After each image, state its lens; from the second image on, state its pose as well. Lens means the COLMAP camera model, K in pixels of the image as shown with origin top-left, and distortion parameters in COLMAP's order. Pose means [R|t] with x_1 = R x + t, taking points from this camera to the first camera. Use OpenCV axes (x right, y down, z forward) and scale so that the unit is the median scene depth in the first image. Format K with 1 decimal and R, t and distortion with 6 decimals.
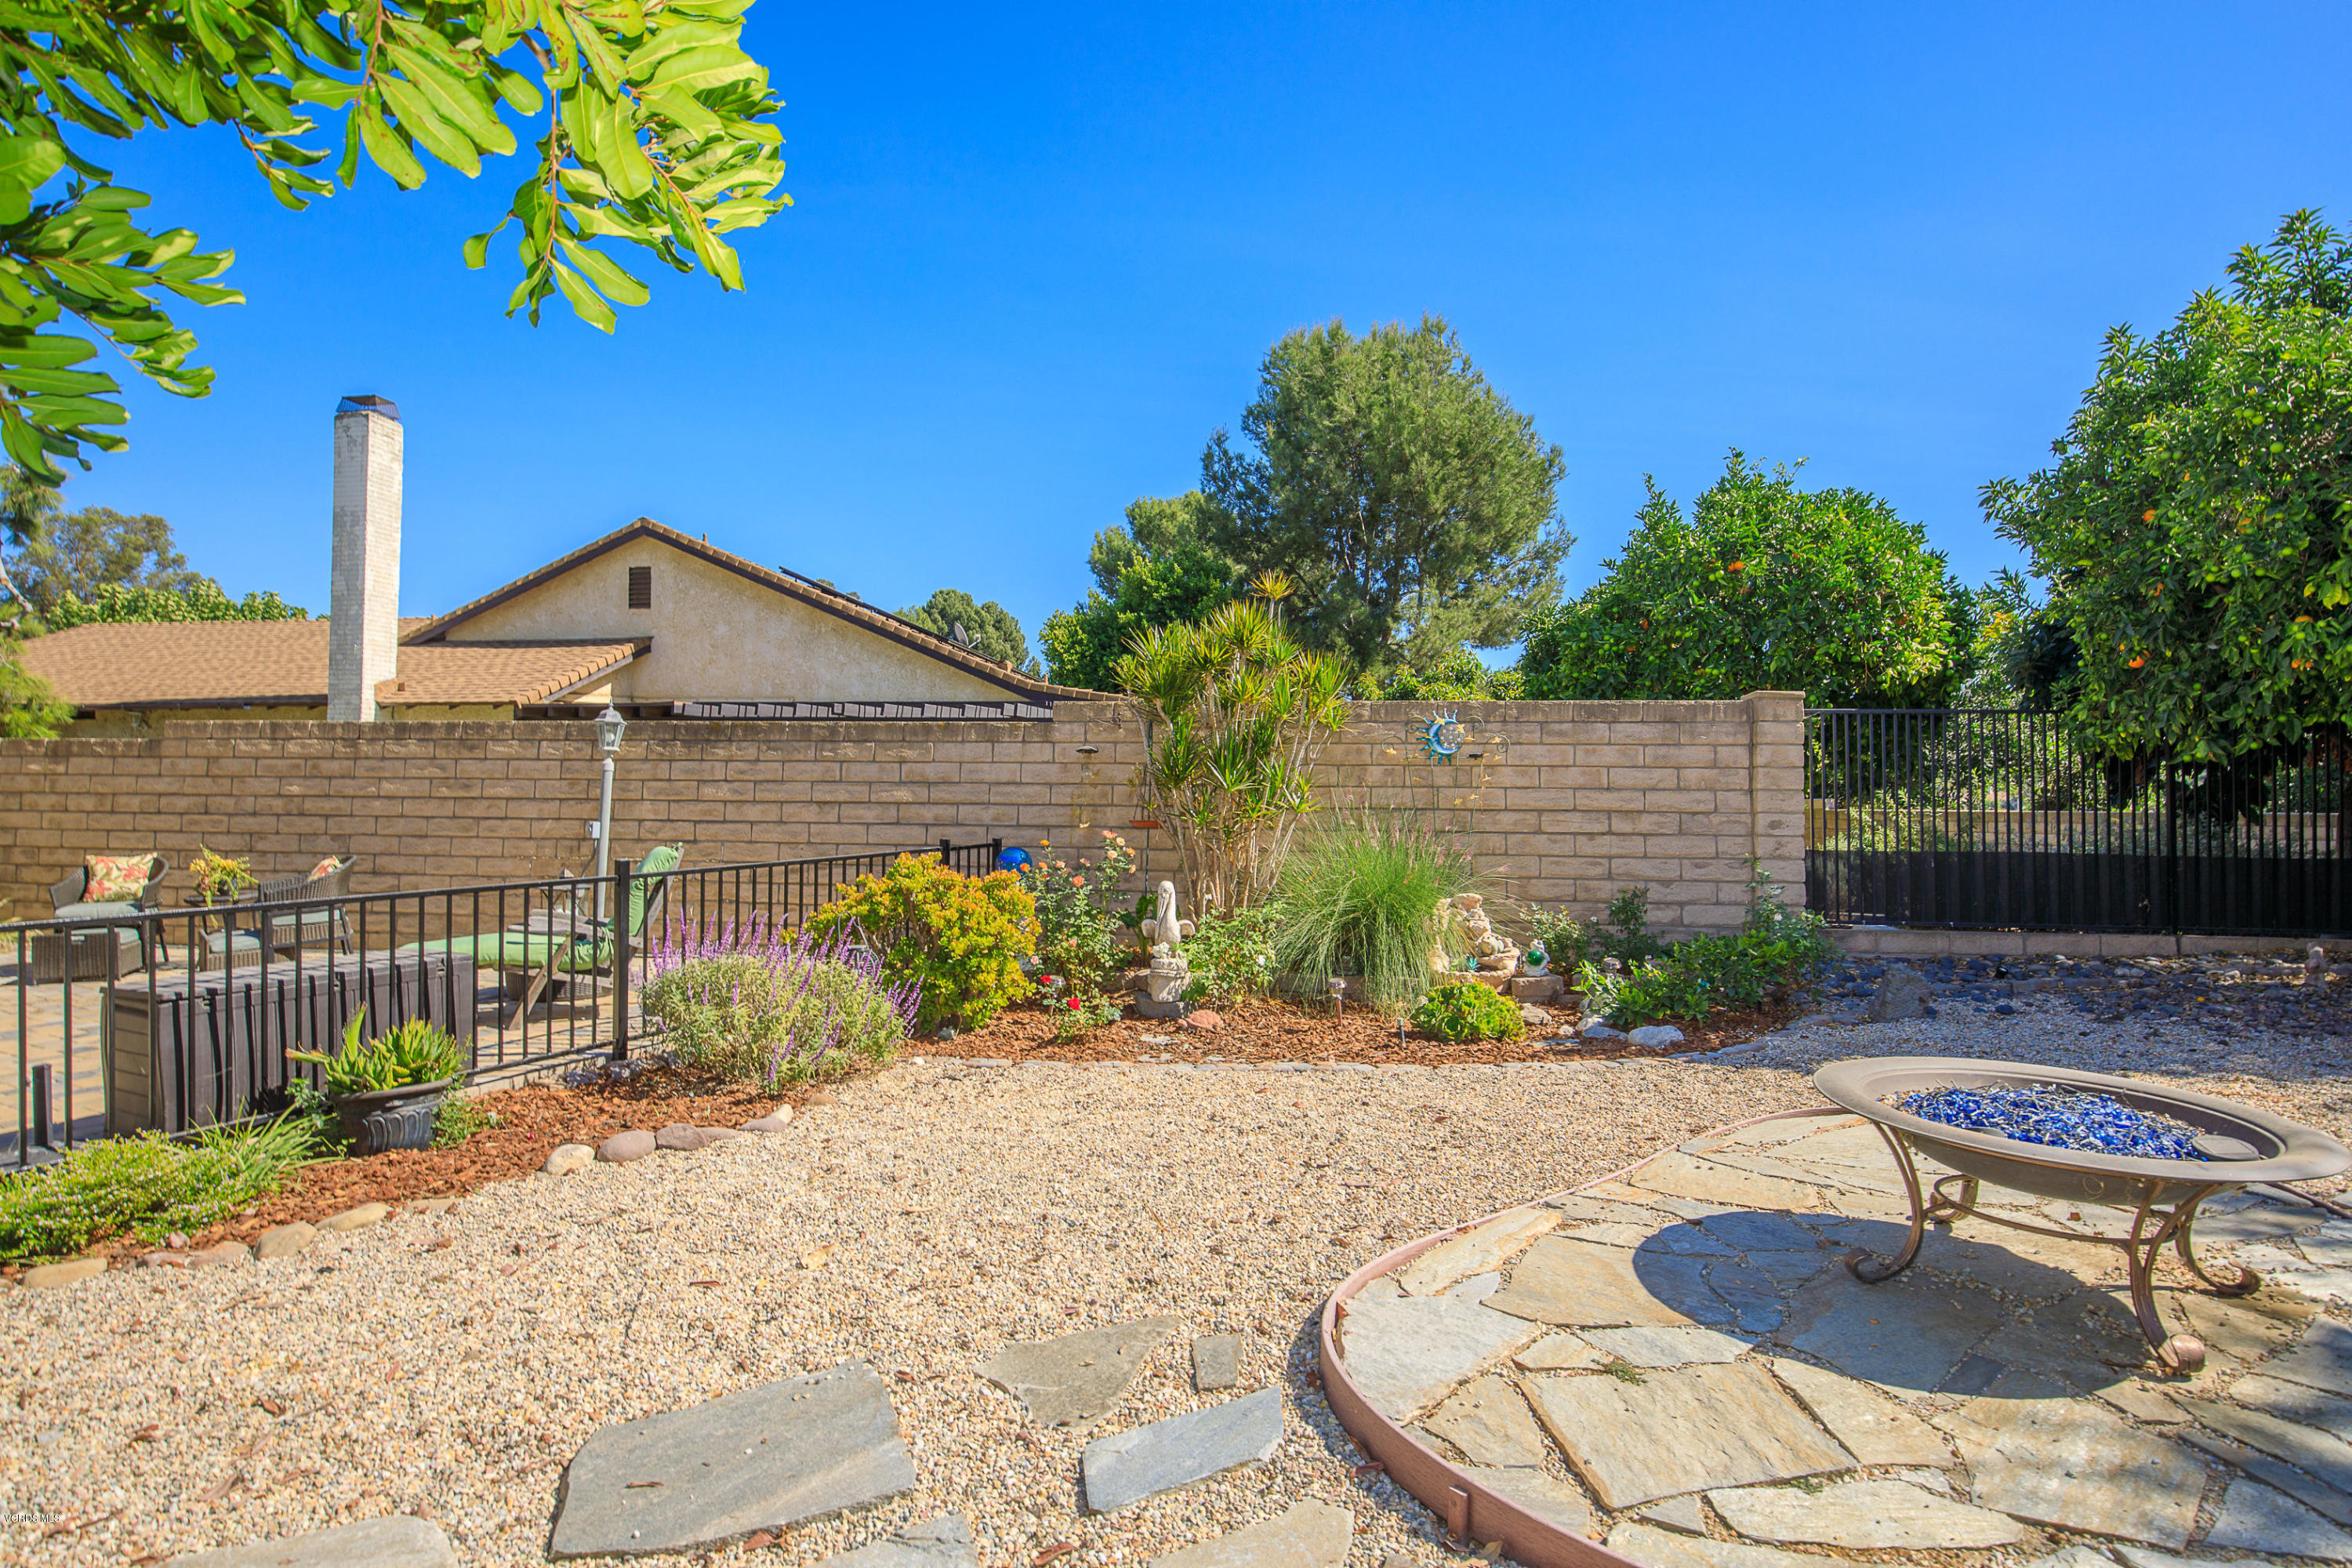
lens RADIAL K [[1172.8, 0, 1147.0], [0, 1172.8, 776.5], [0, 0, 1]] dist [-0.021111, 0.000088]
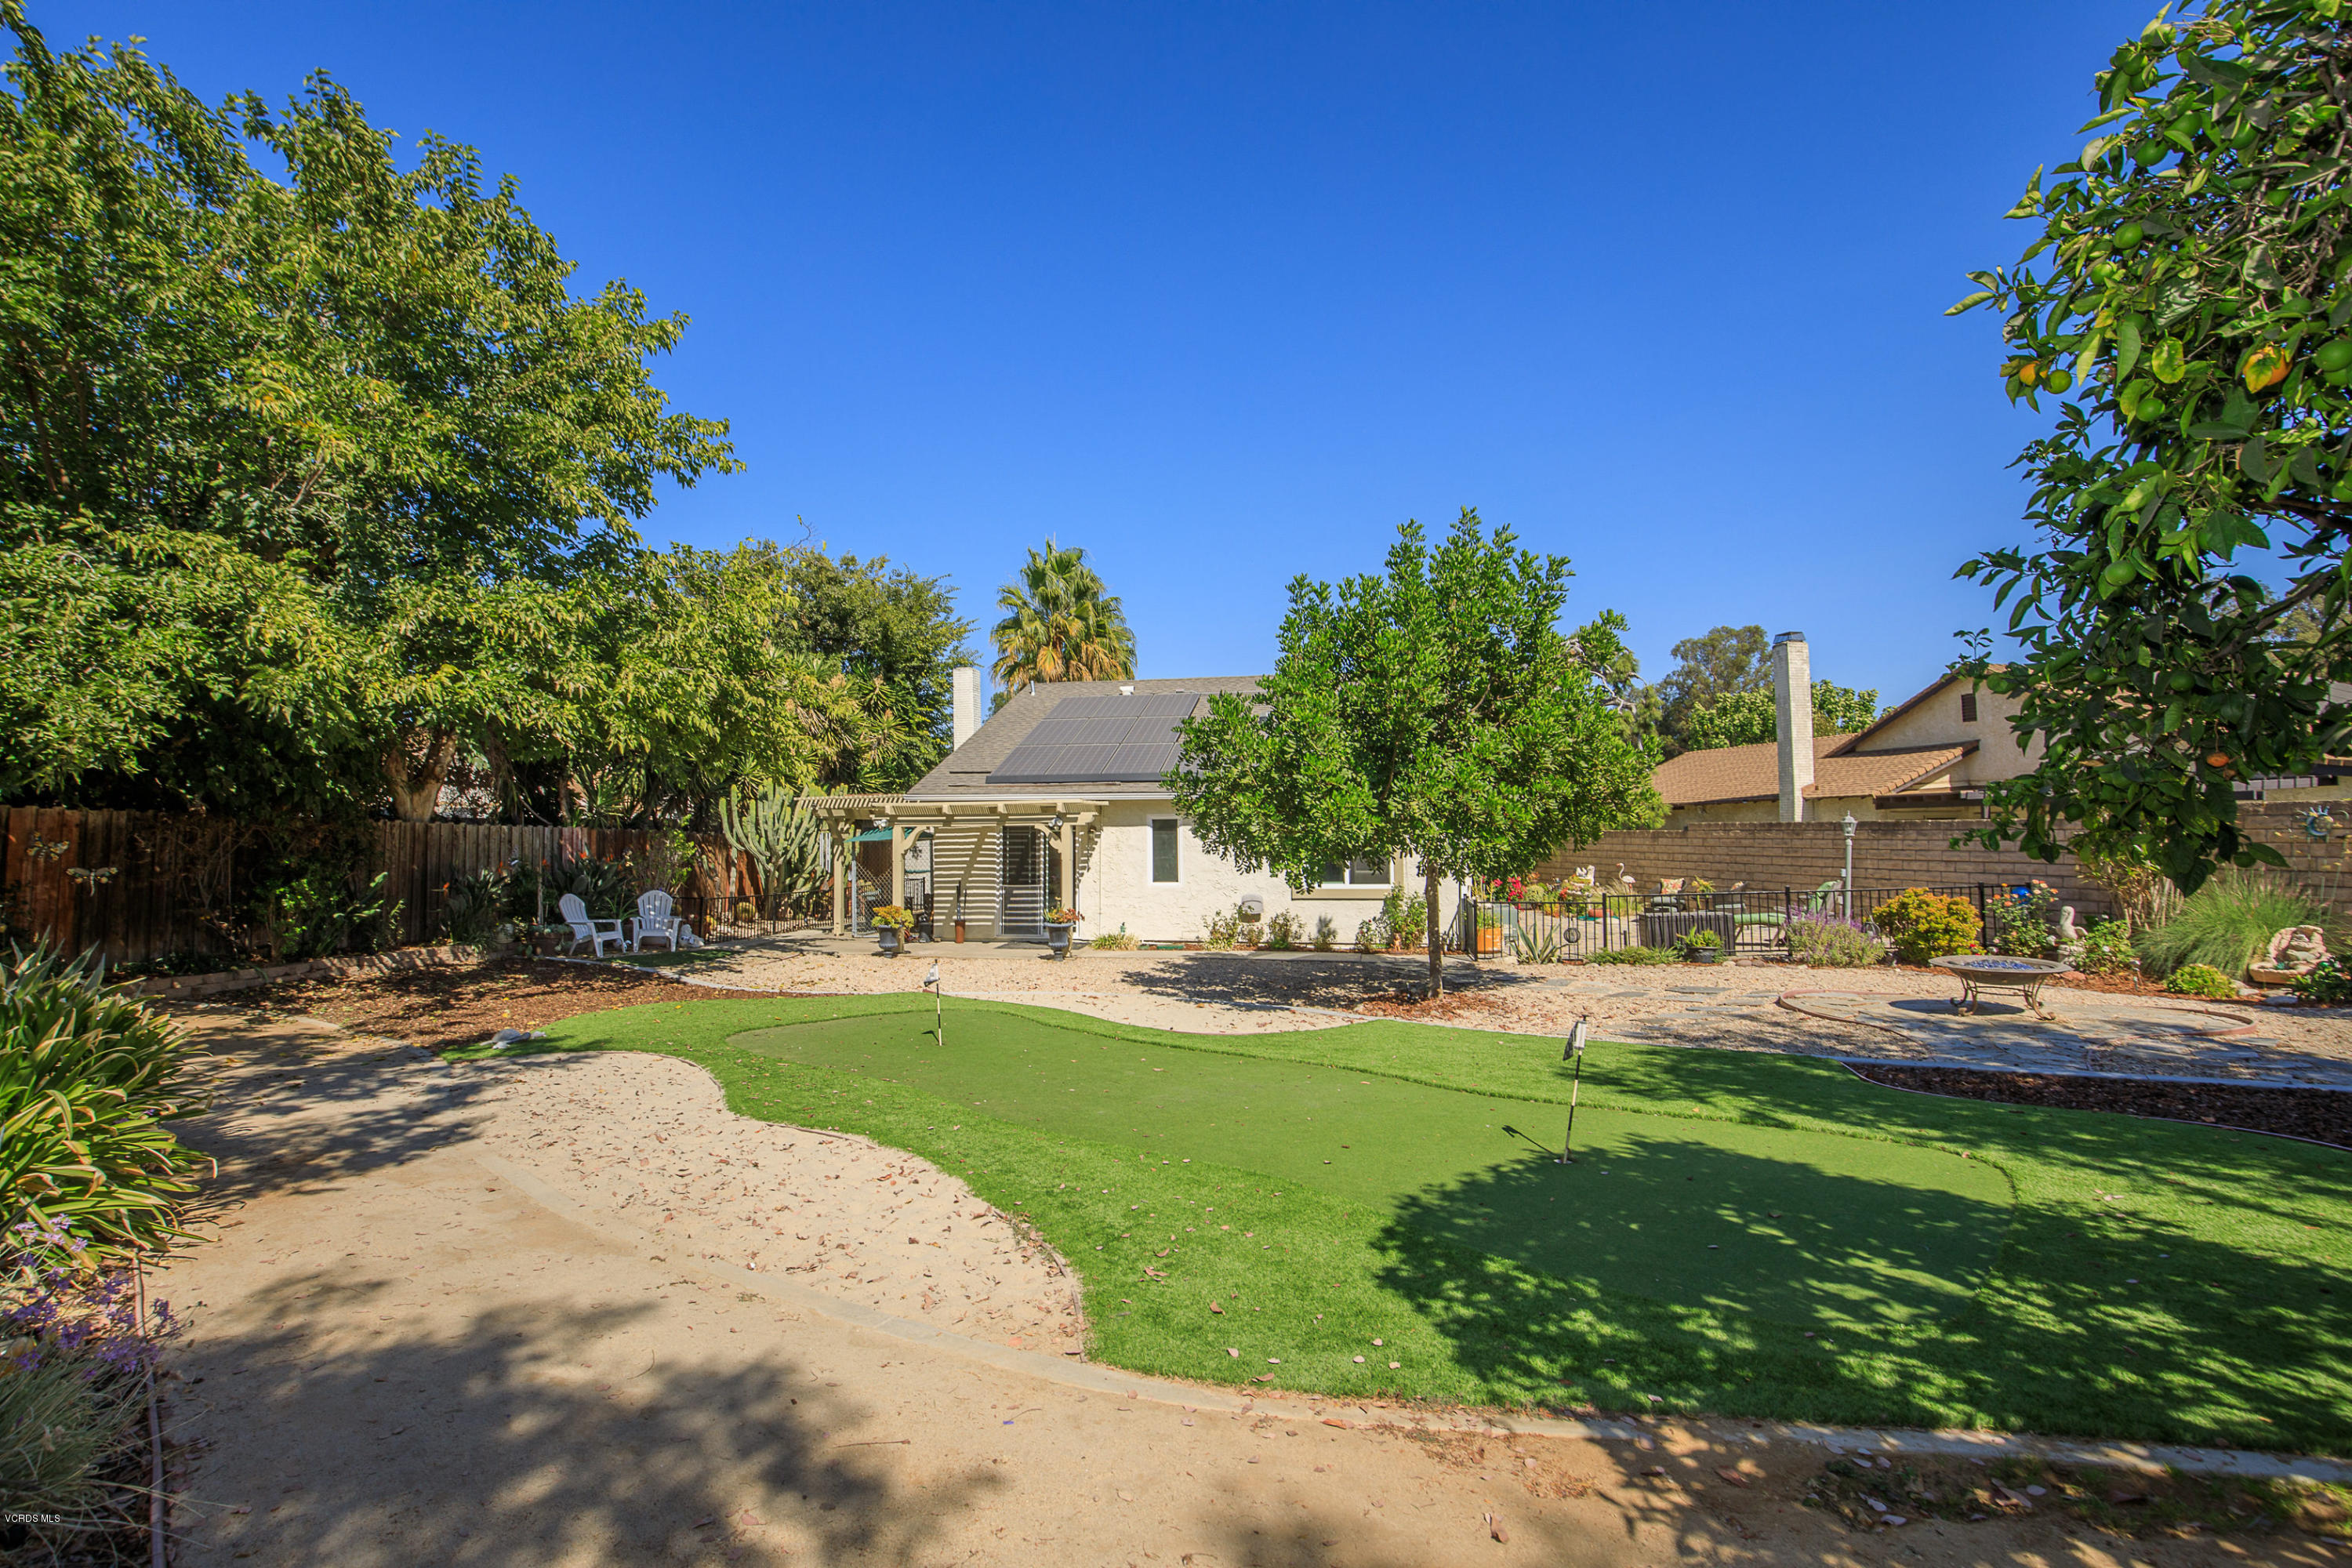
lens RADIAL K [[1076.2, 0, 1182.1], [0, 1076.2, 767.5], [0, 0, 1]] dist [-0.046710, 0.011053]
pose [[0.340383, -0.066815, -0.937910, 0.640471], [0.028275, 0.997748, -0.060816, -0.042264], [0.939862, -0.005818, 0.341506, -0.544835]]
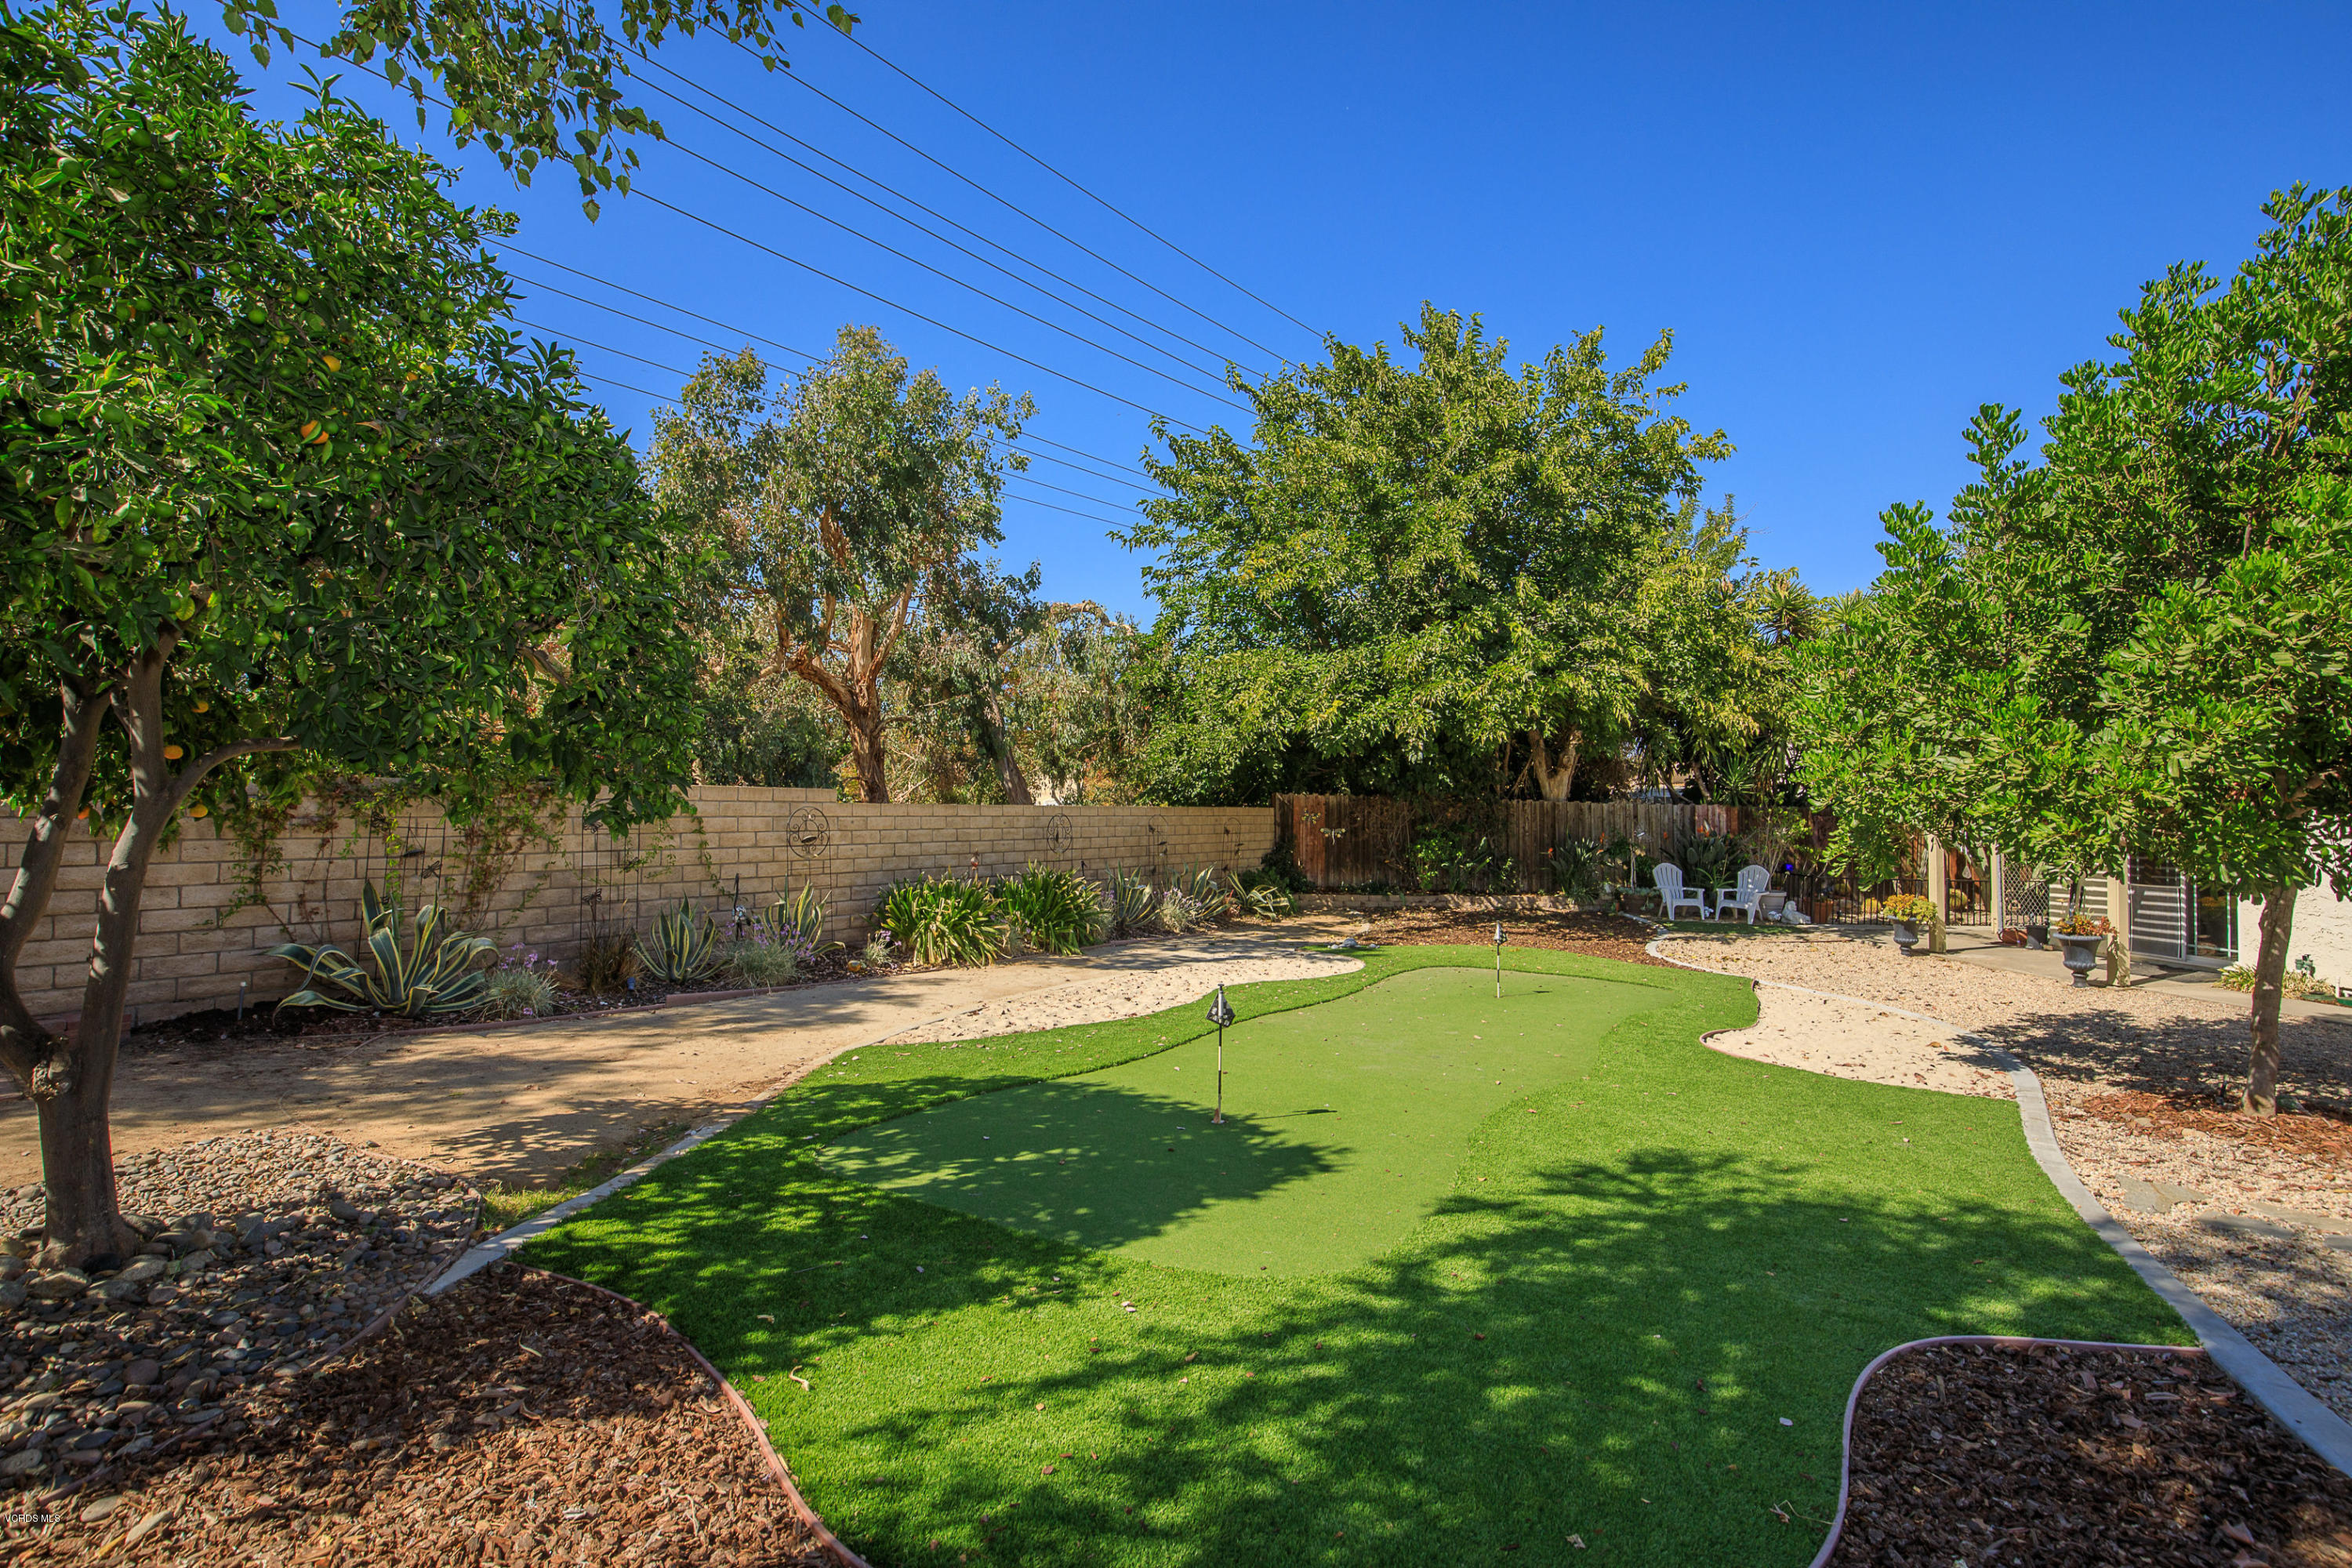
lens RADIAL K [[1088.2, 0, 1171.8], [0, 1088.2, 776.7], [0, 0, 1]] dist [-0.025340, 0.000638]
pose [[-0.854555, -0.027993, -0.518605, 0.544426], [0.000494, 0.998502, -0.054710, -0.026831], [0.519360, -0.047009, -0.853262, 0.098490]]
